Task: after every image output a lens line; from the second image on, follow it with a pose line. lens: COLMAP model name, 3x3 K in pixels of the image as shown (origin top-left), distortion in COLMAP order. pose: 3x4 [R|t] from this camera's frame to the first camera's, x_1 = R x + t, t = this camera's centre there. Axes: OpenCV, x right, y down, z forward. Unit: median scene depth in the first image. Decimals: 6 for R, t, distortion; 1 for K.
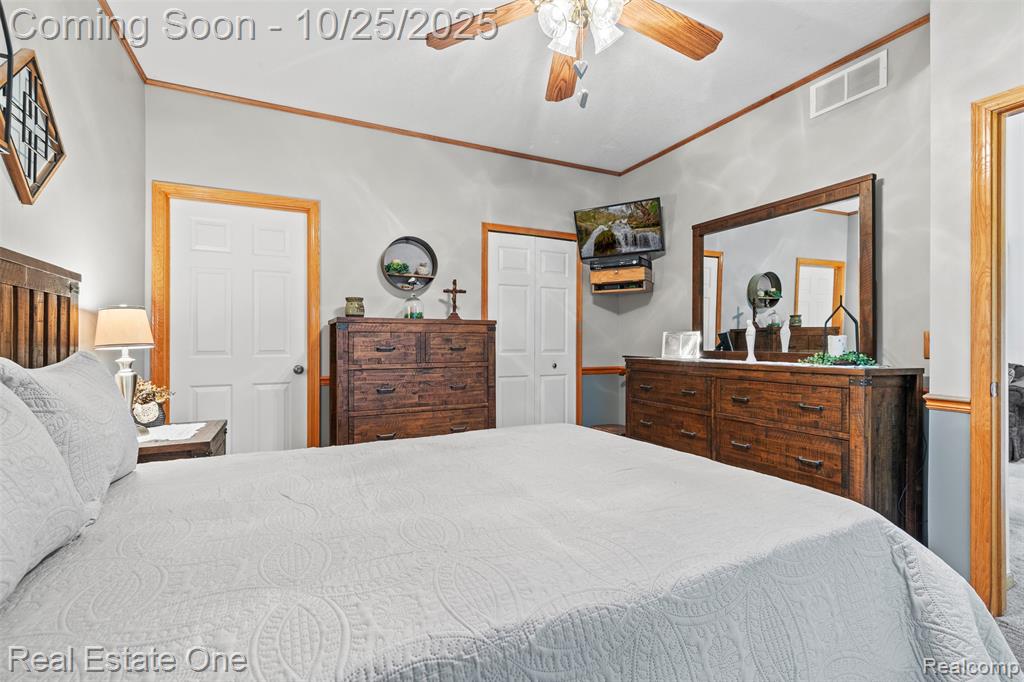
lens RADIAL K [[462.1, 0, 511.4], [0, 462.1, 341.1], [0, 0, 1]] dist [0.005320, -0.000197]
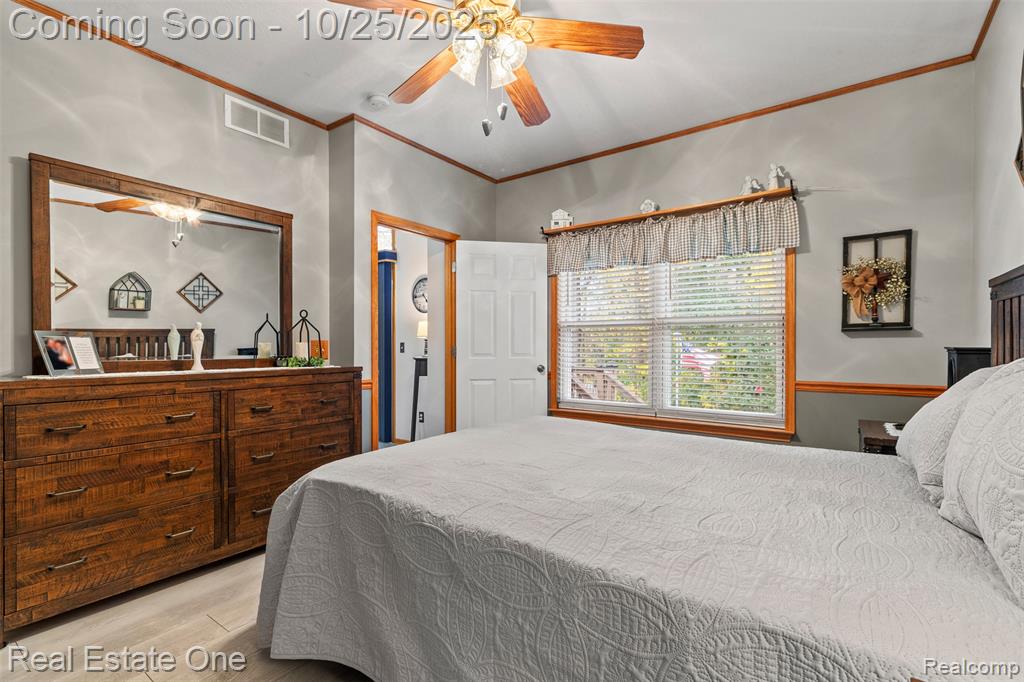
lens RADIAL K [[462.1, 0, 511.4], [0, 462.1, 345.2], [0, 0, 1]] dist [0.005320, -0.000197]
pose [[-0.467308, -0.001357, 0.884094, -0.555635], [-0.003651, 0.999993, -0.000395, -0.005363], [-0.884087, -0.003413, -0.467310, 0.951443]]
